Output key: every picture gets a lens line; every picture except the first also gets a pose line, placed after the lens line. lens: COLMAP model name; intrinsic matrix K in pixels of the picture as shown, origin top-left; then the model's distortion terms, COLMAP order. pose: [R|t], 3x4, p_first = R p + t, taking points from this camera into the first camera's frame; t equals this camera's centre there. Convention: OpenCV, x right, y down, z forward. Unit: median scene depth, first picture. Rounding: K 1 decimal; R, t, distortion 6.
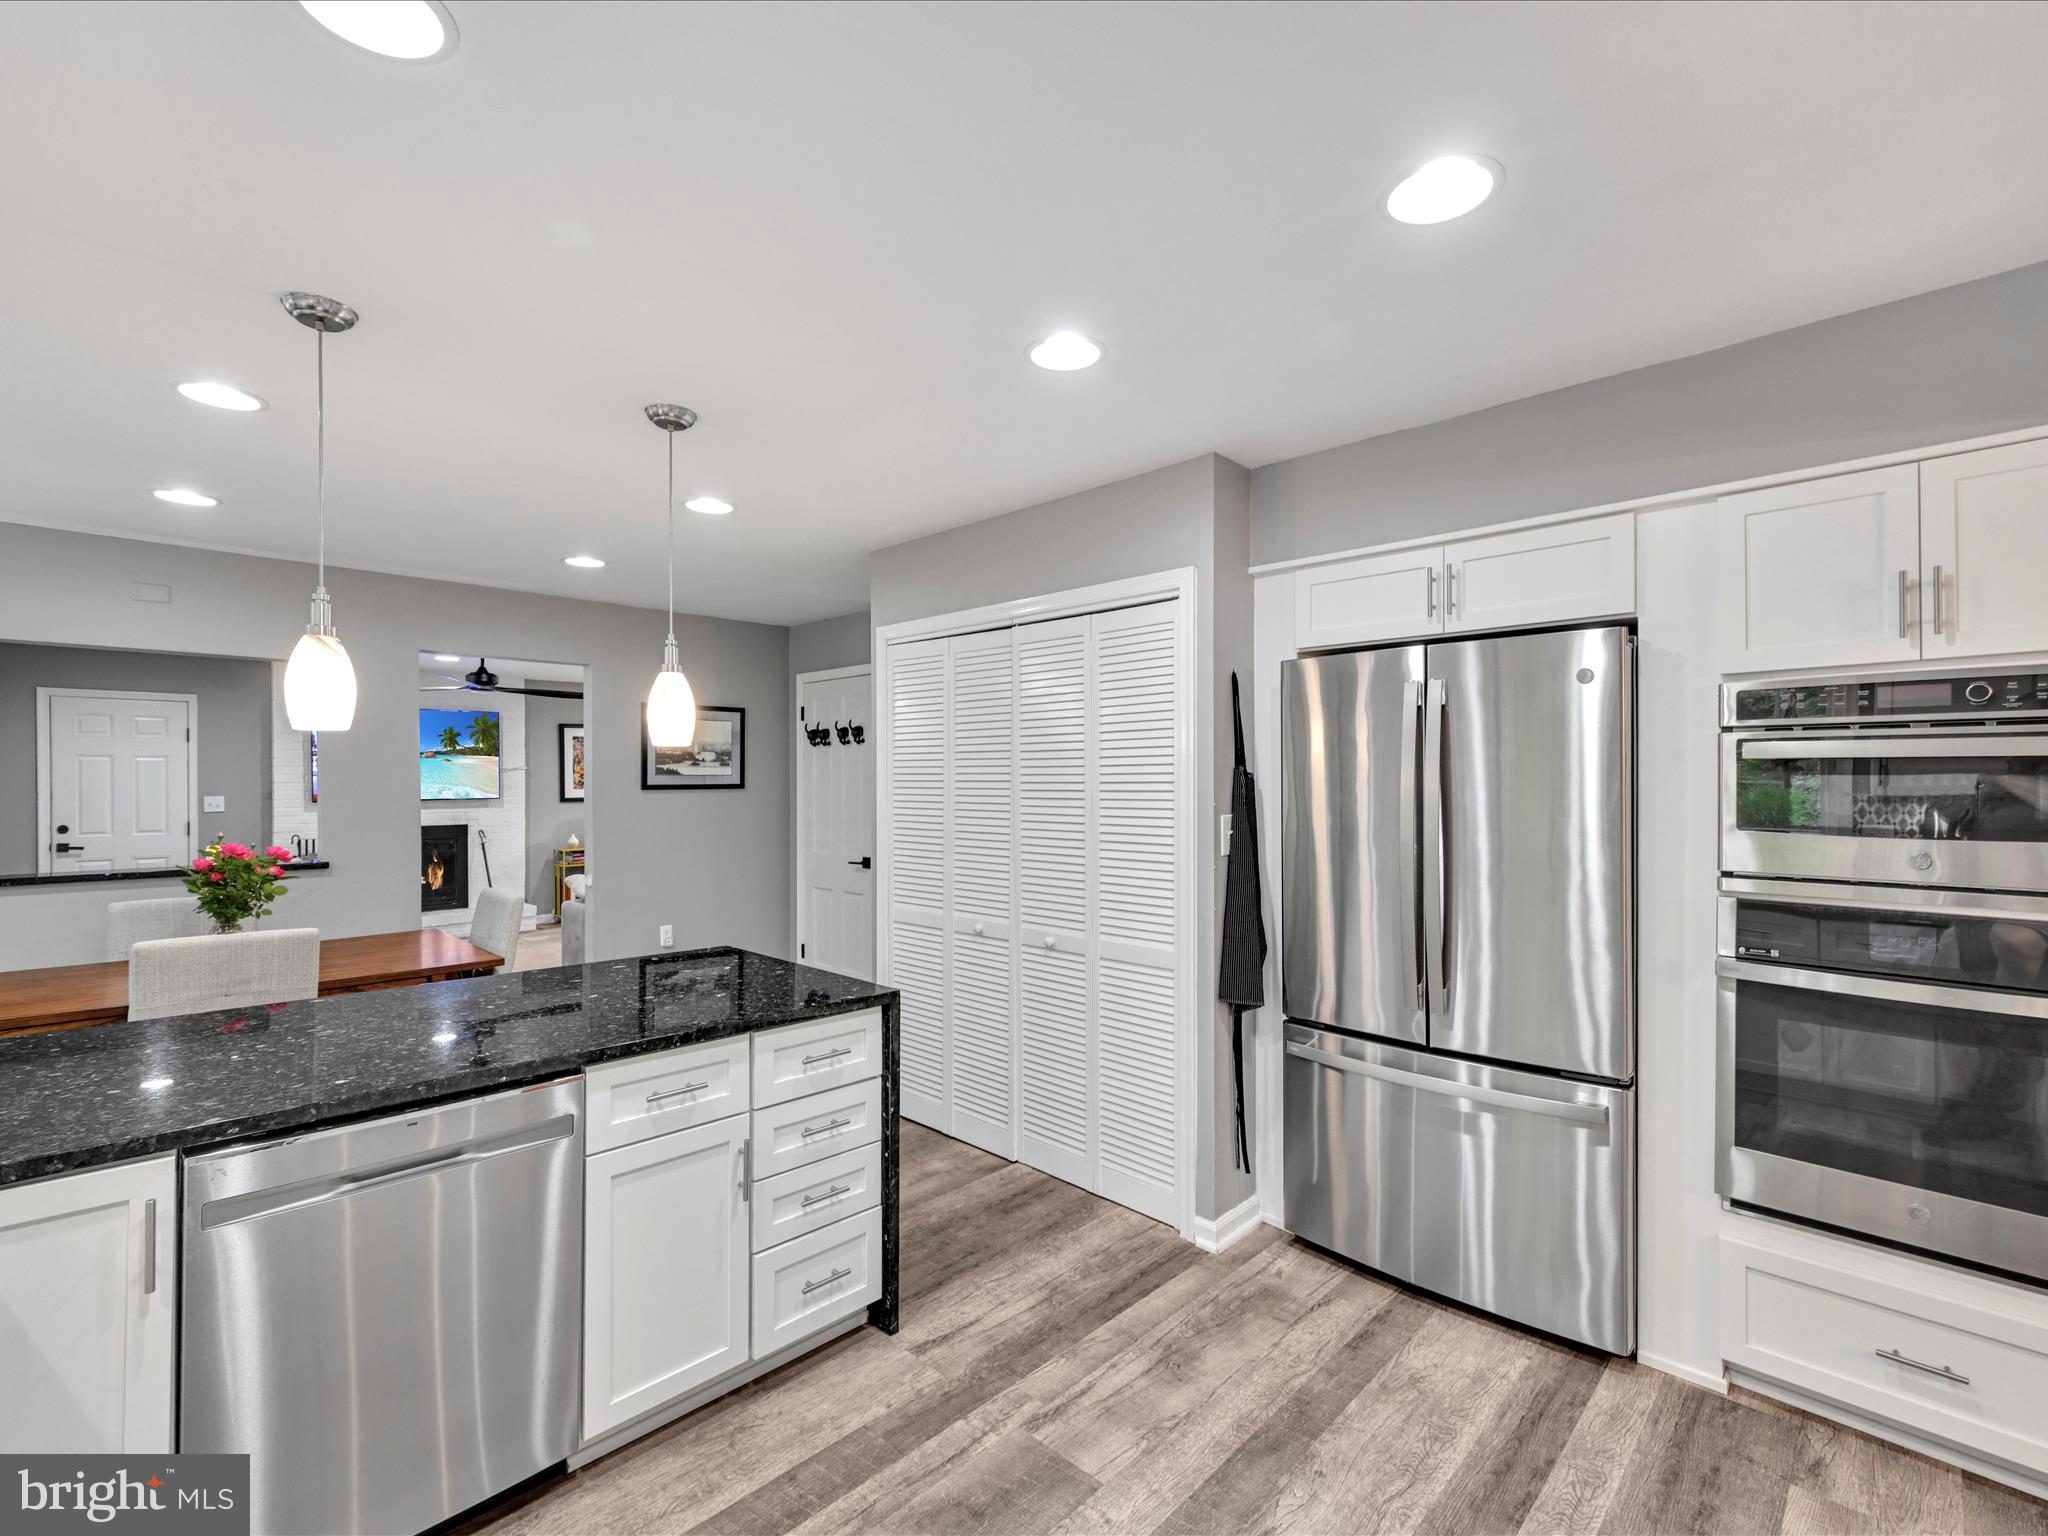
lens RADIAL K [[928.2, 0, 985.6], [0, 928.2, 772.0], [0, 0, 1]] dist [0.002488, 0.000303]
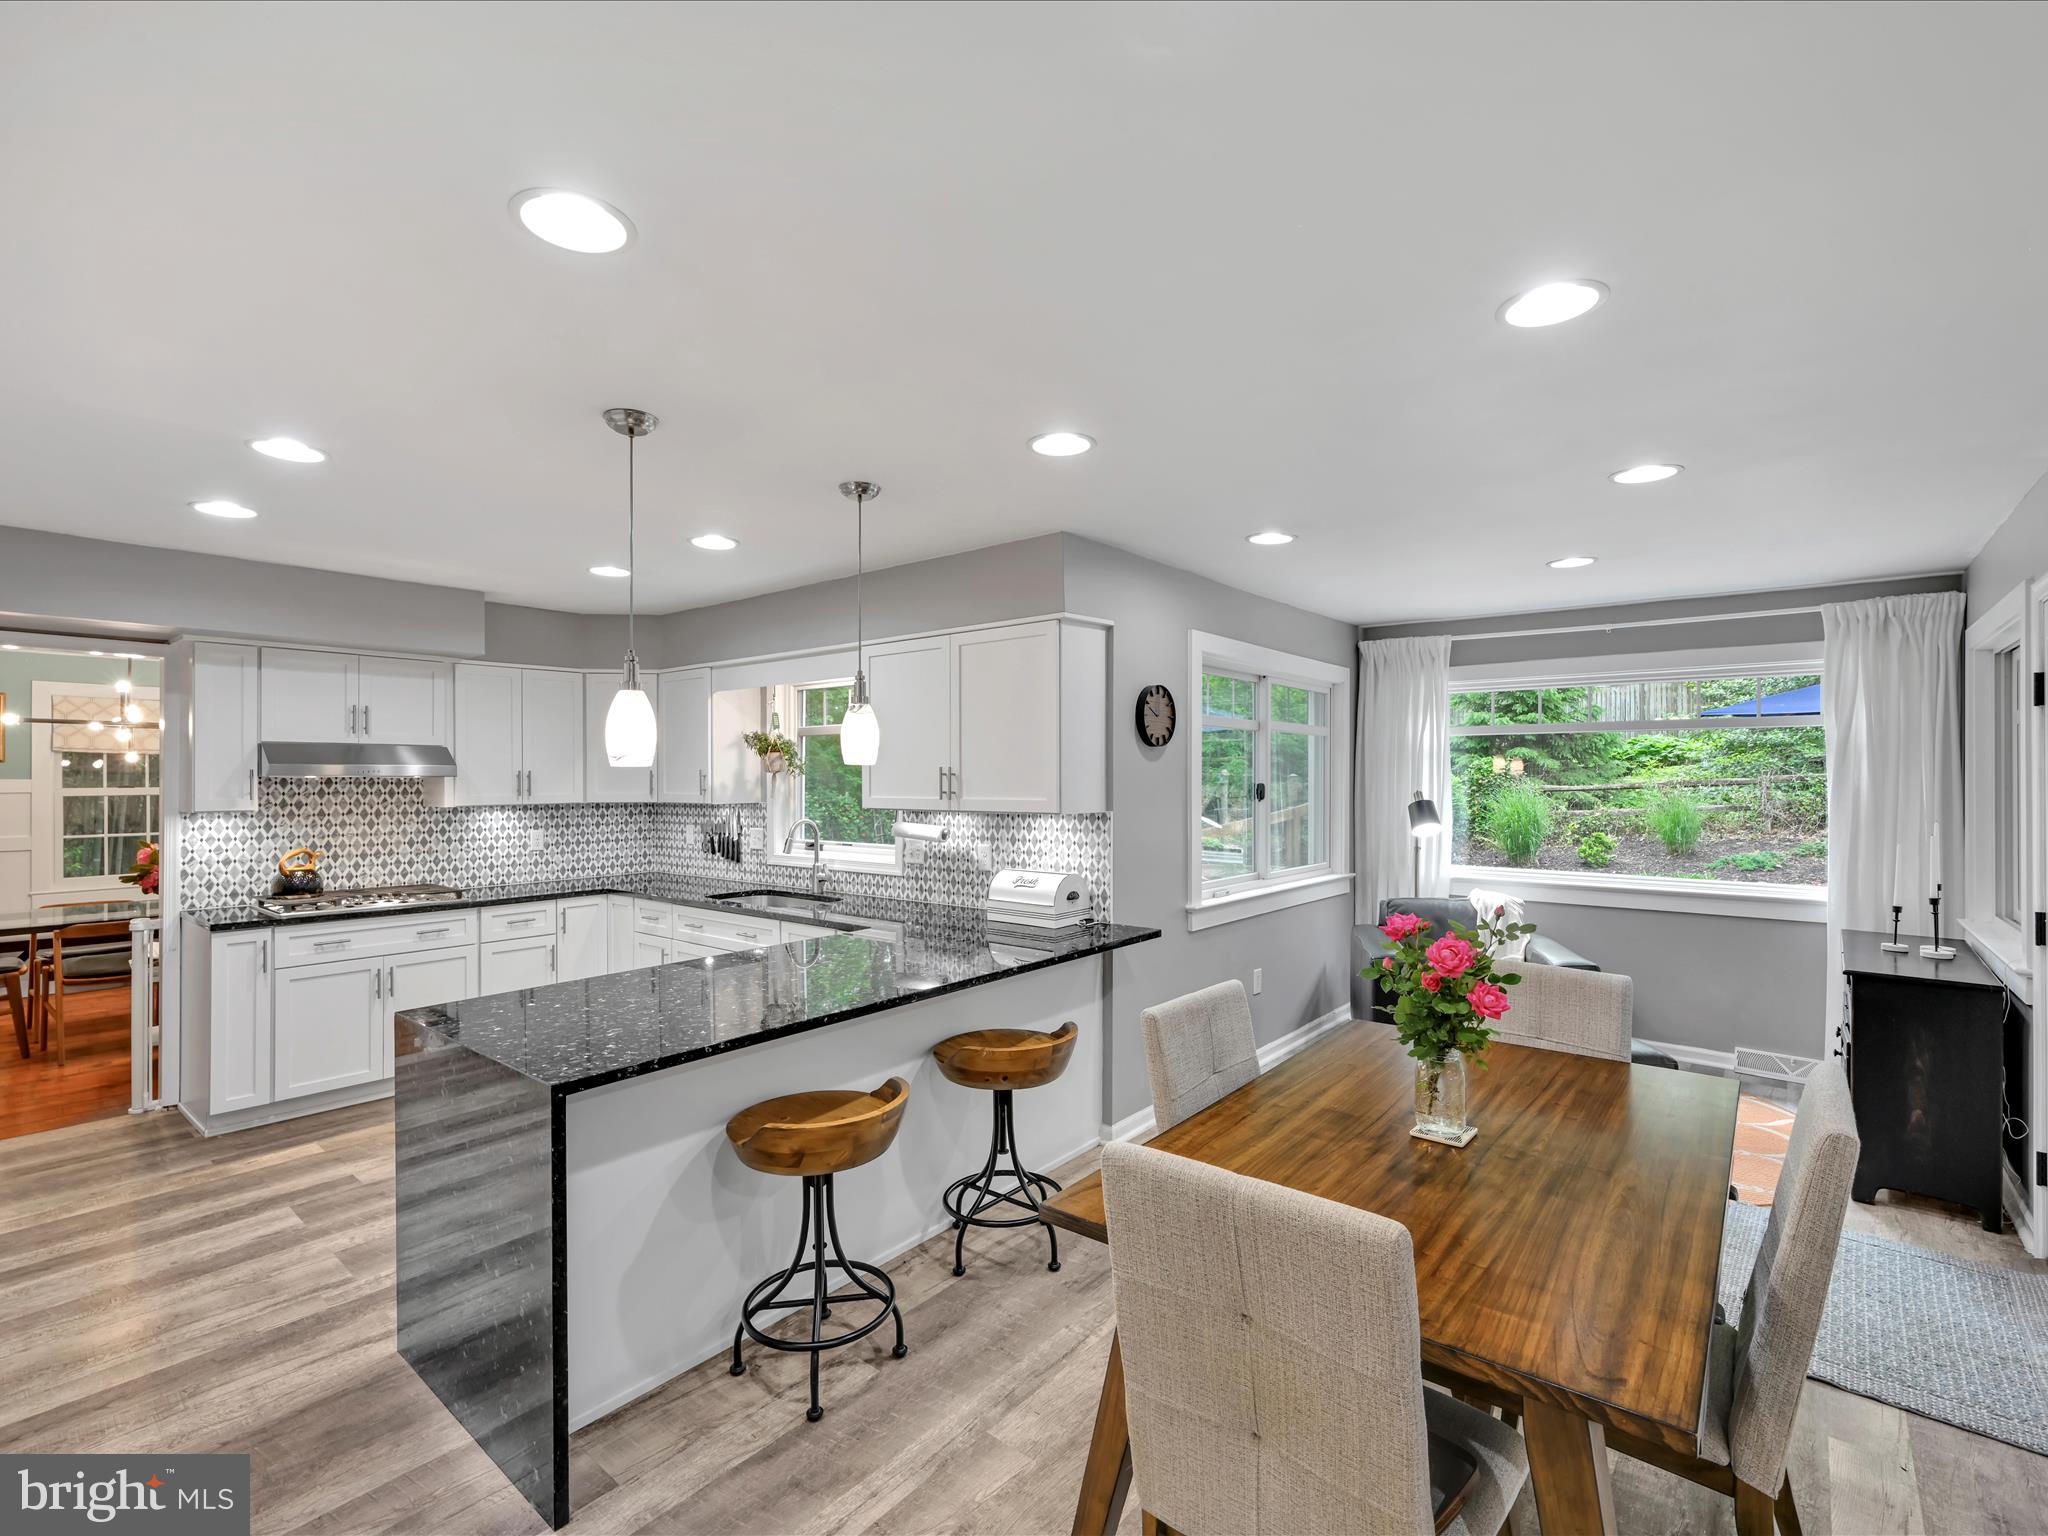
lens RADIAL K [[982.2, 0, 983.1], [0, 982.2, 772.0], [0, 0, 1]] dist [-0.001124, 0.001022]
pose [[-0.997915, 0.005587, -0.064303, -0.626660], [0.006136, 0.999946, -0.008340, -0.009646], [0.064253, -0.008717, -0.997896, 1.991414]]
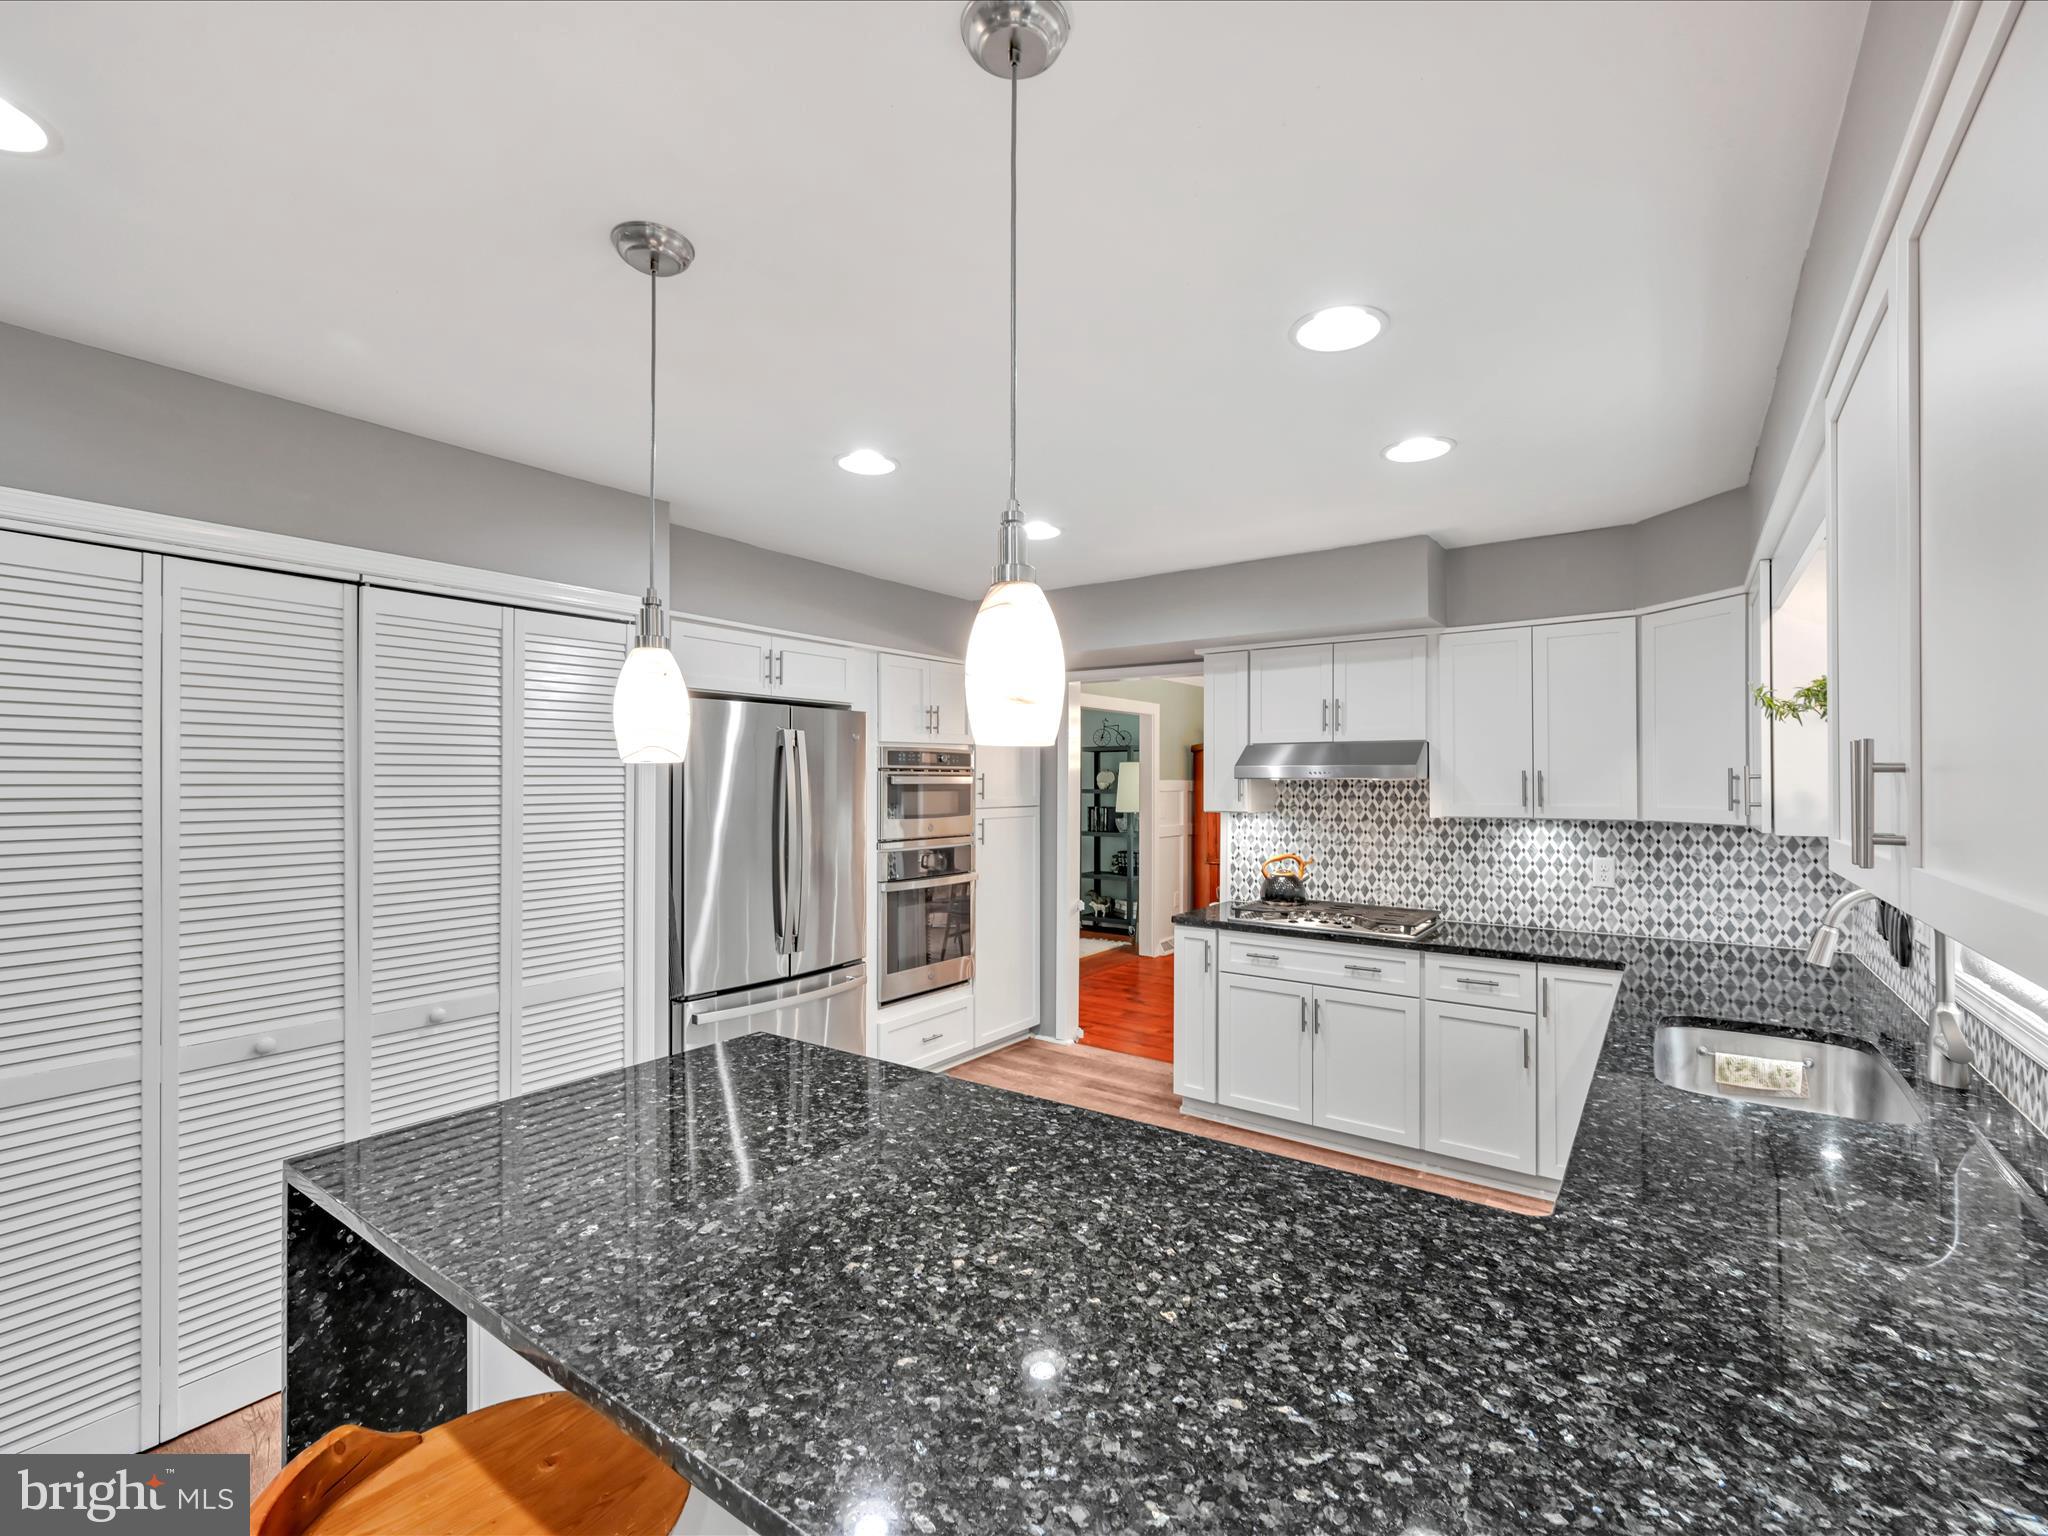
lens RADIAL K [[890.1, 0, 1030.0], [0, 890.1, 772.5], [0, 0, 1]] dist [0.000918, 0.000293]
pose [[-0.169080, 0.011720, 0.985533, -0.965223], [-0.004803, 0.999908, -0.012715, -0.013081], [-0.985591, -0.006884, -0.169009, 0.845900]]
